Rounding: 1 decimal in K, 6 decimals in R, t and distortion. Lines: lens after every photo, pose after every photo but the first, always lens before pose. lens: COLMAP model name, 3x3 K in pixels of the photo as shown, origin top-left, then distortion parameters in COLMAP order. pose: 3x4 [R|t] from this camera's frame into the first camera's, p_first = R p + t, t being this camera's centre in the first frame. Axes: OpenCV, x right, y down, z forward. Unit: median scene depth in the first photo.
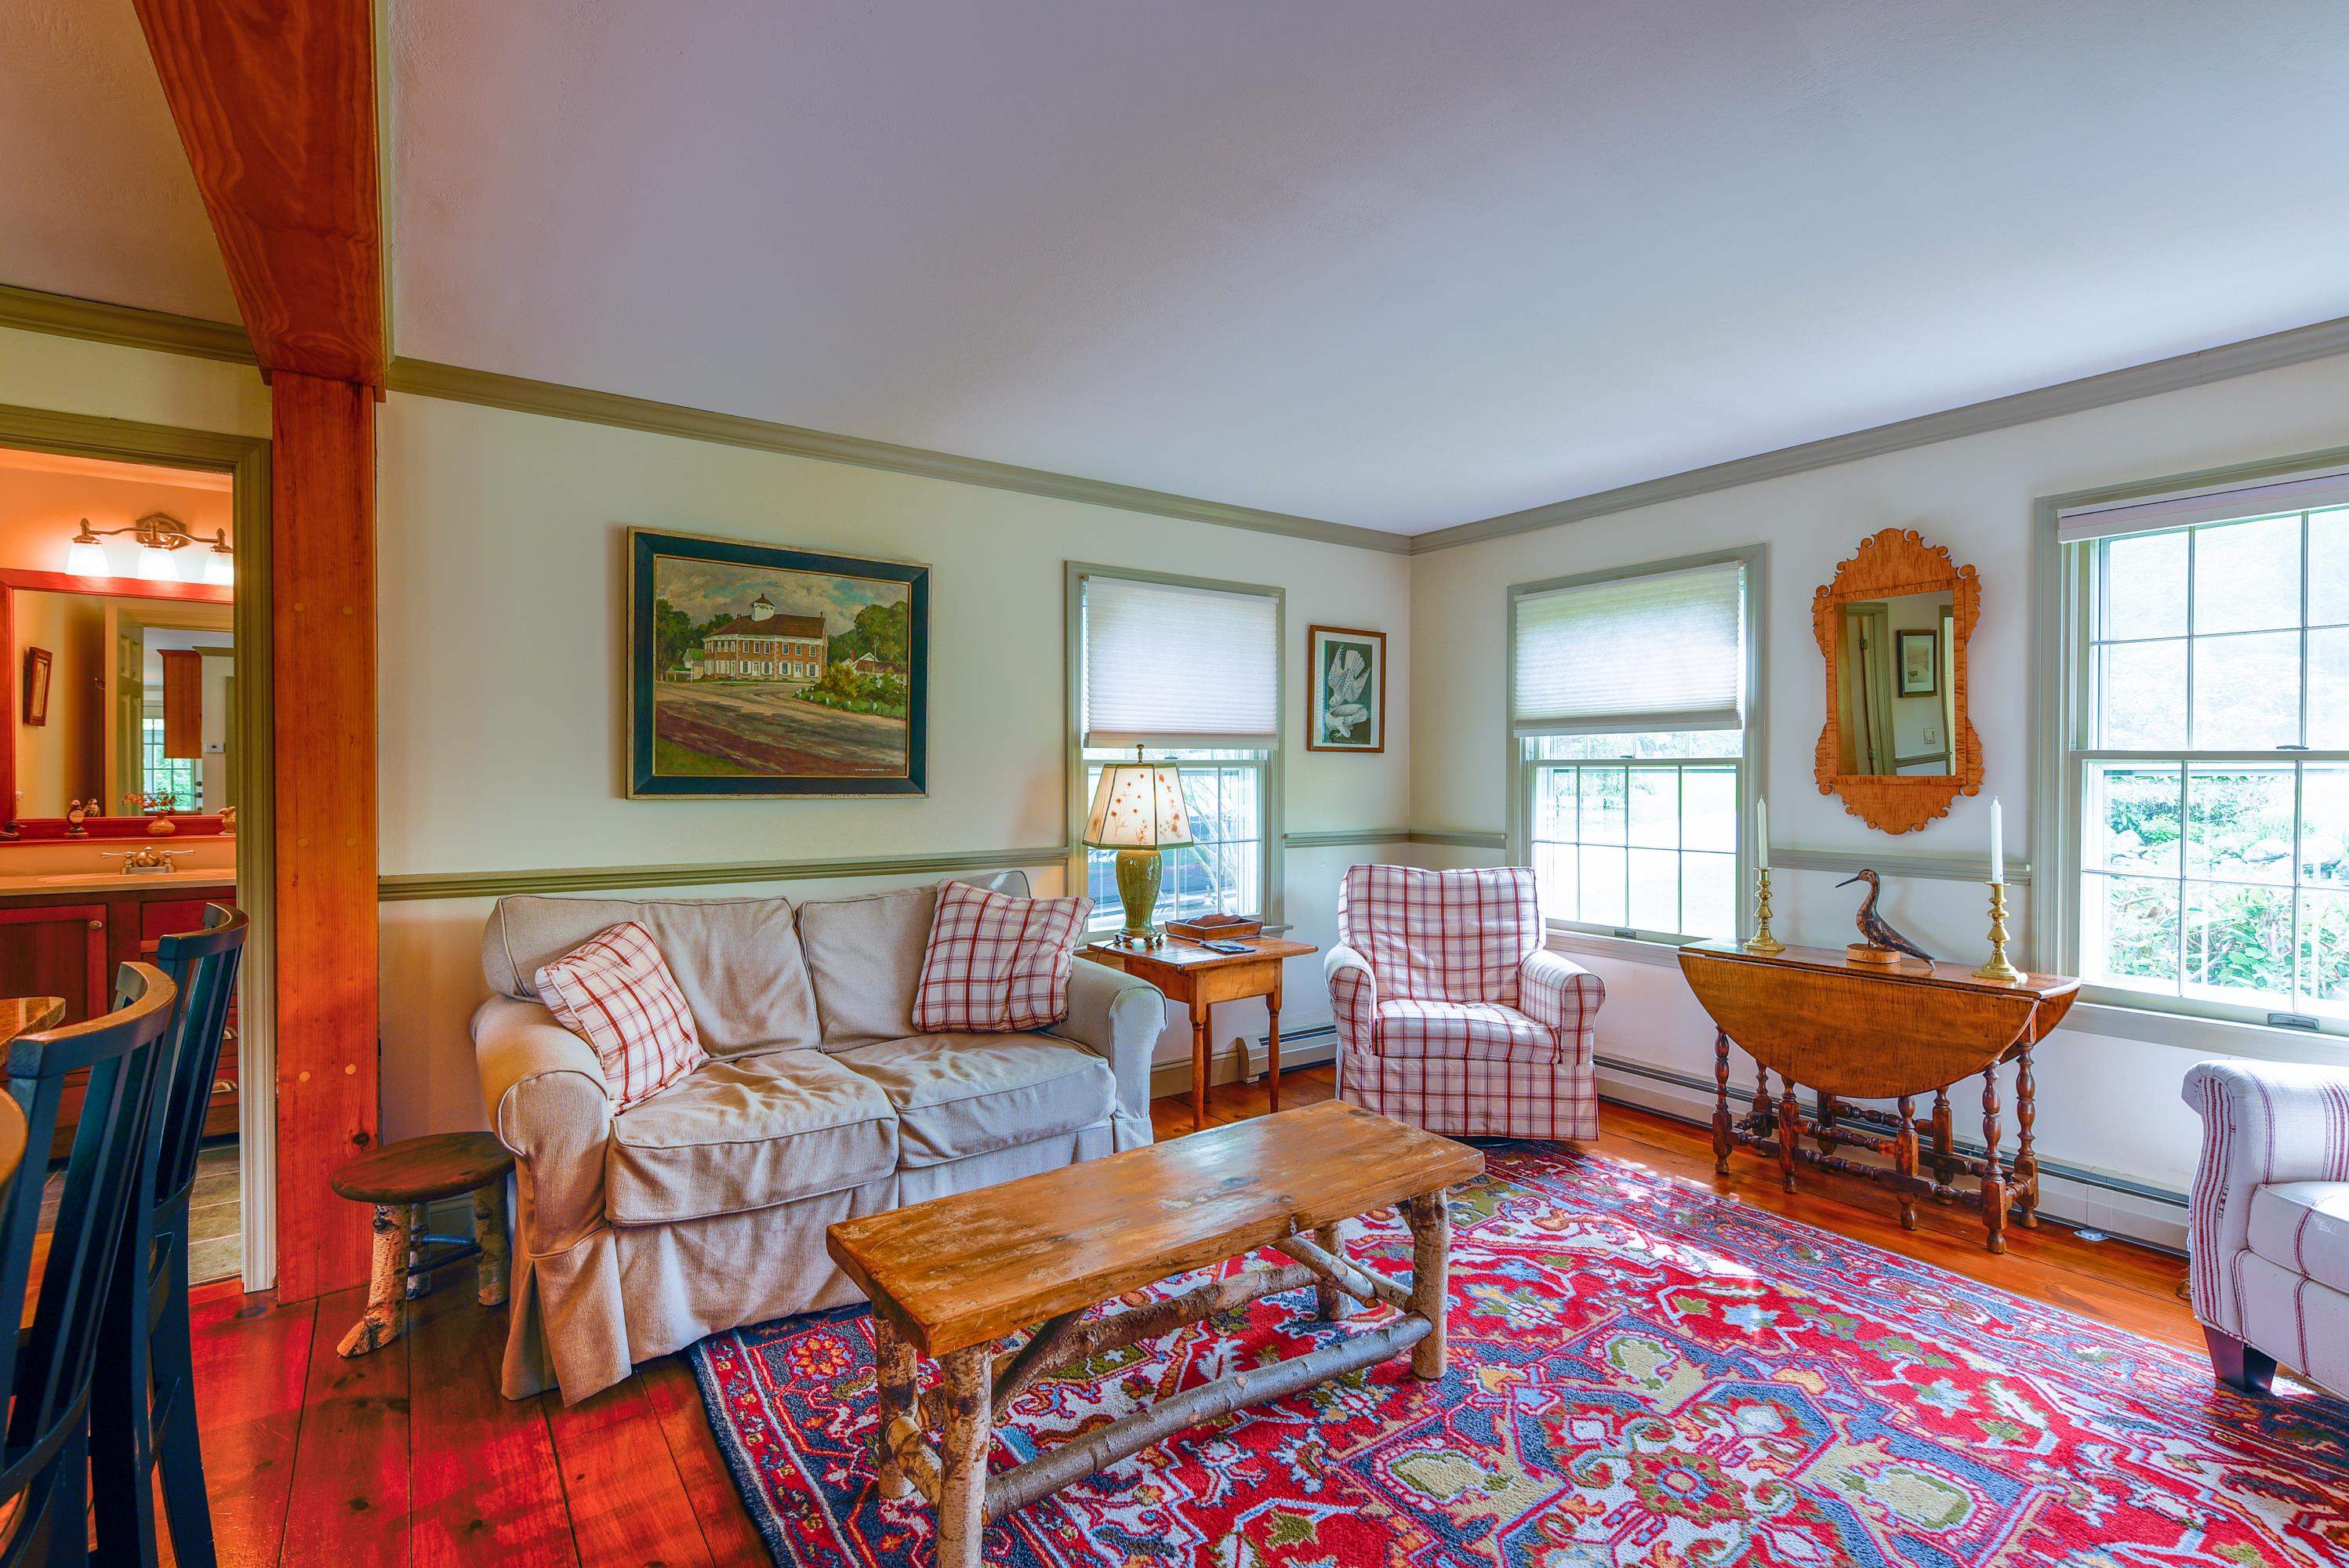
lens RADIAL K [[1075.9, 0, 1136.6], [0, 1075.9, 782.4], [0, 0, 1]] dist [0.002221, -0.000736]
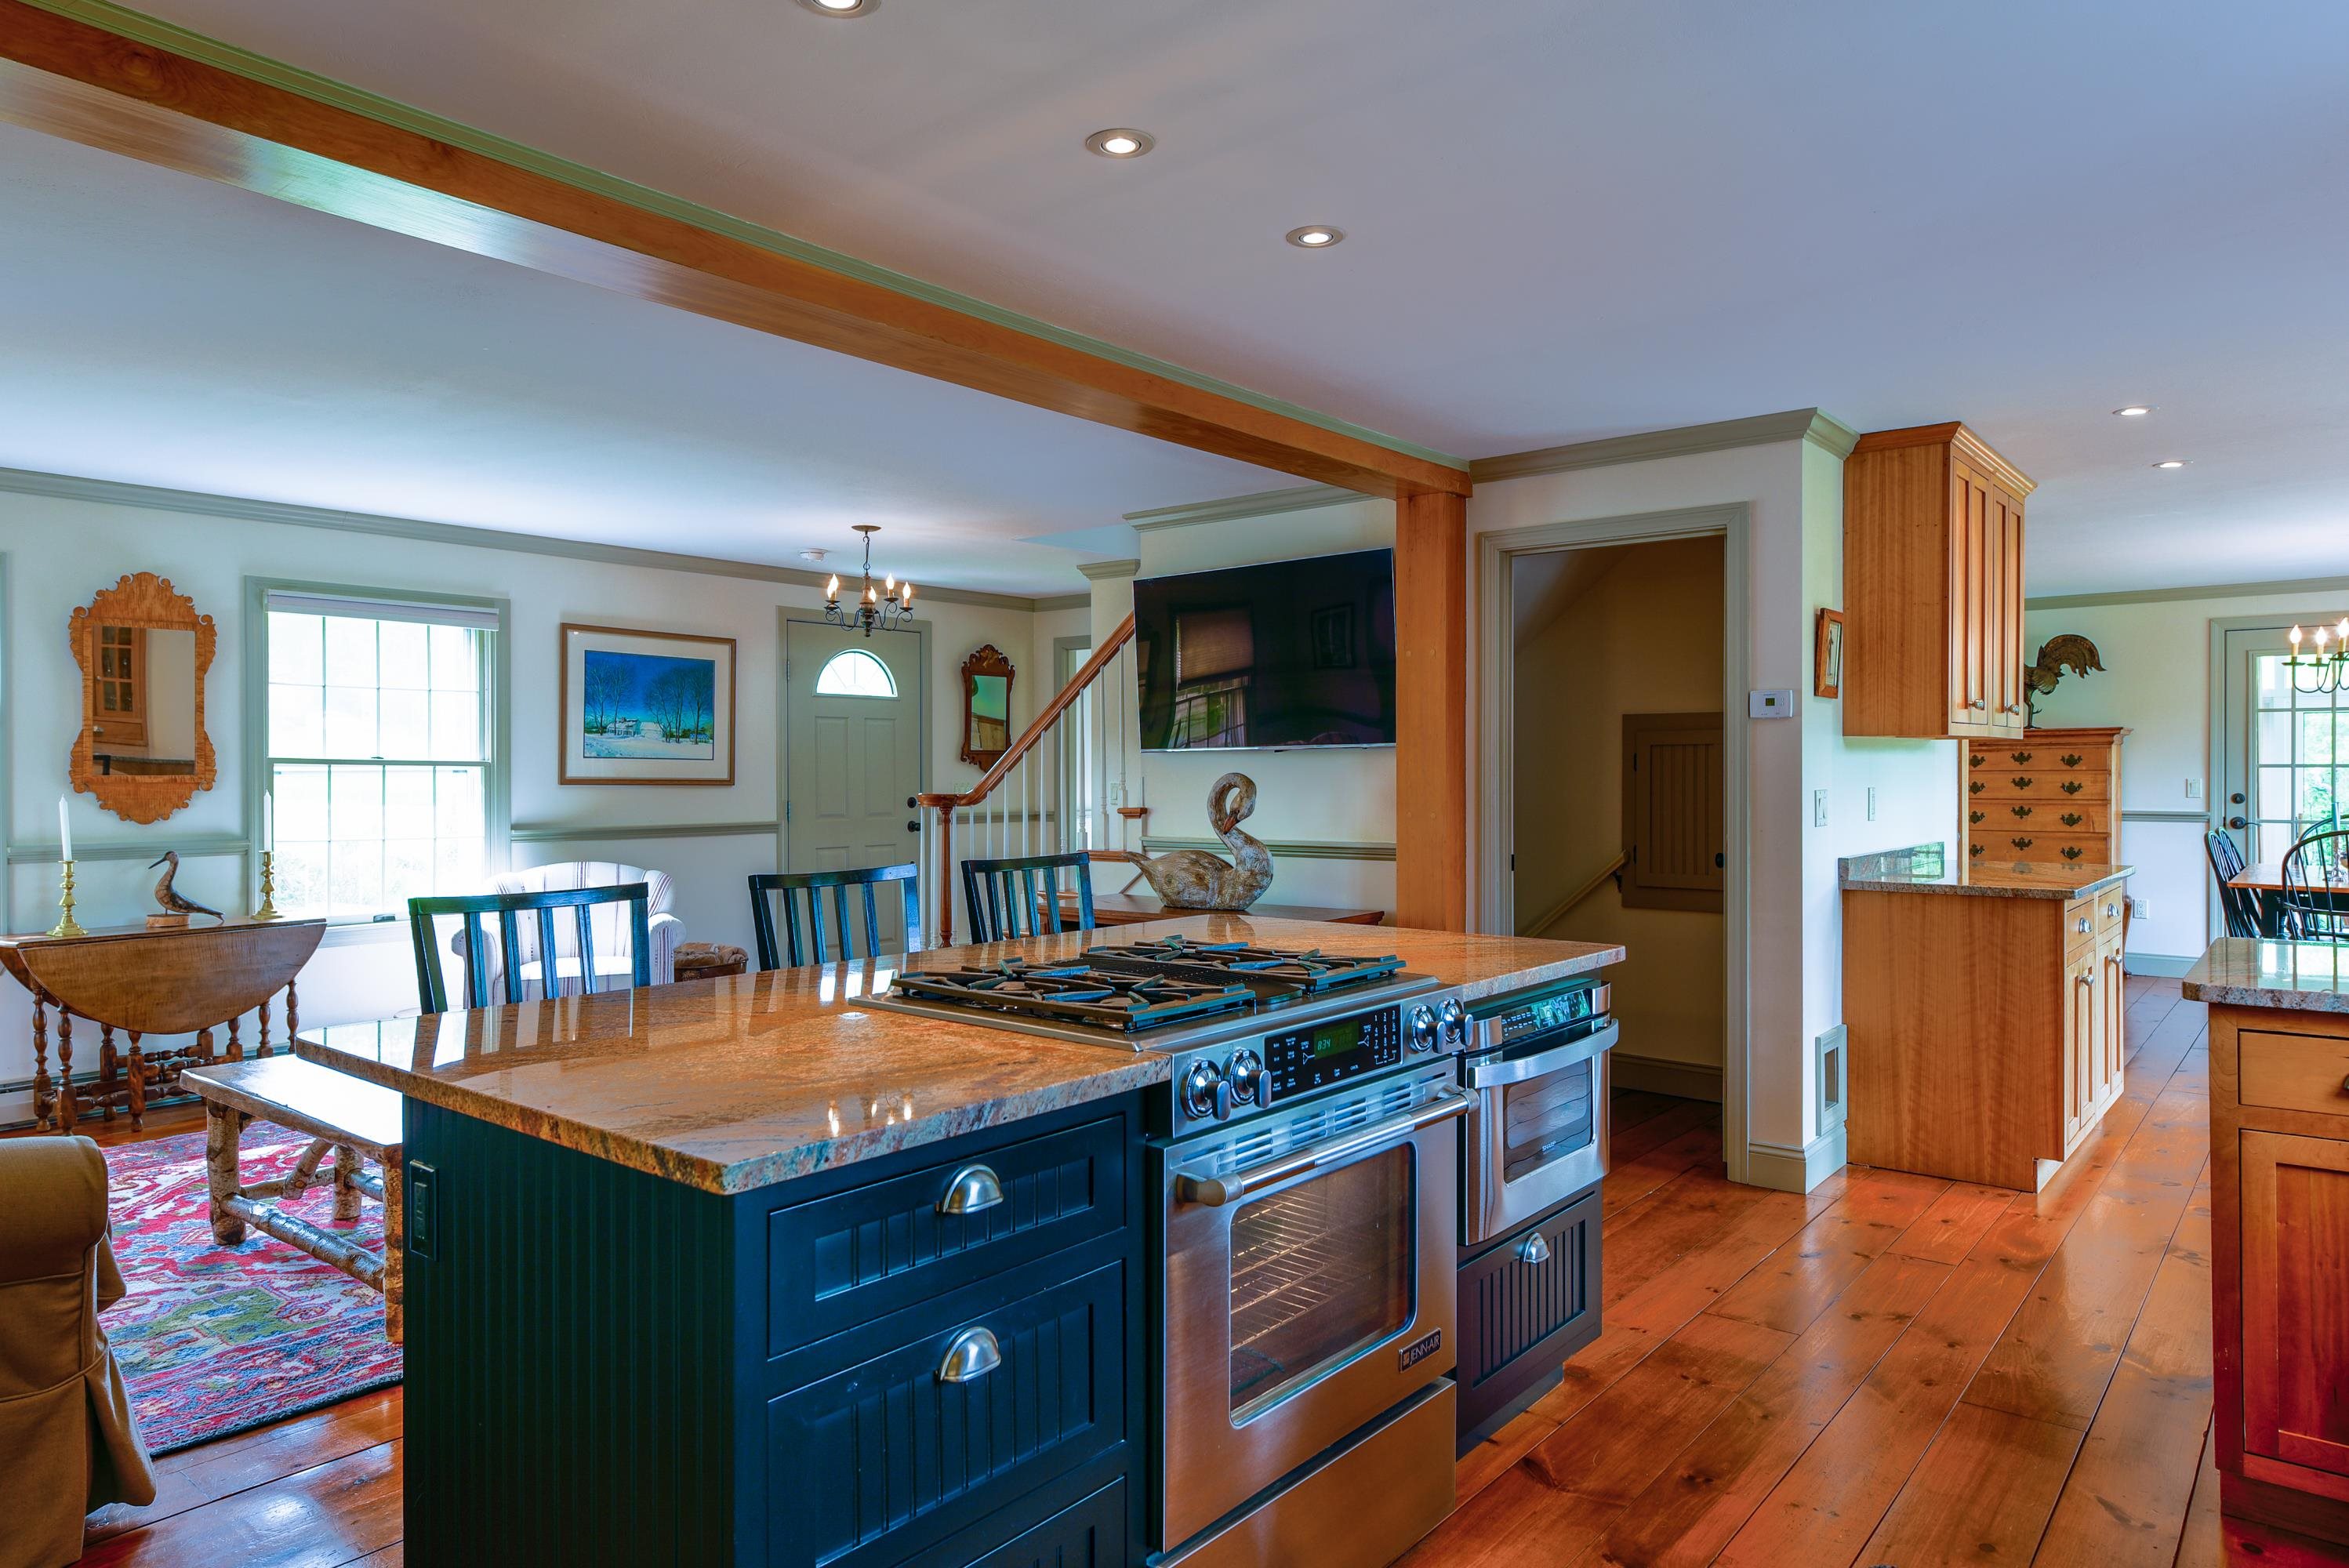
lens RADIAL K [[1480.0, 0, 1184.3], [0, 1480.0, 775.9], [0, 0, 1]] dist [0.021465, 0.001051]
pose [[-0.276482, -0.002604, 0.961016, -1.293587], [0.010893, 0.999924, 0.005843, -0.003160], [-0.960957, 0.012084, -0.276433, 0.356802]]
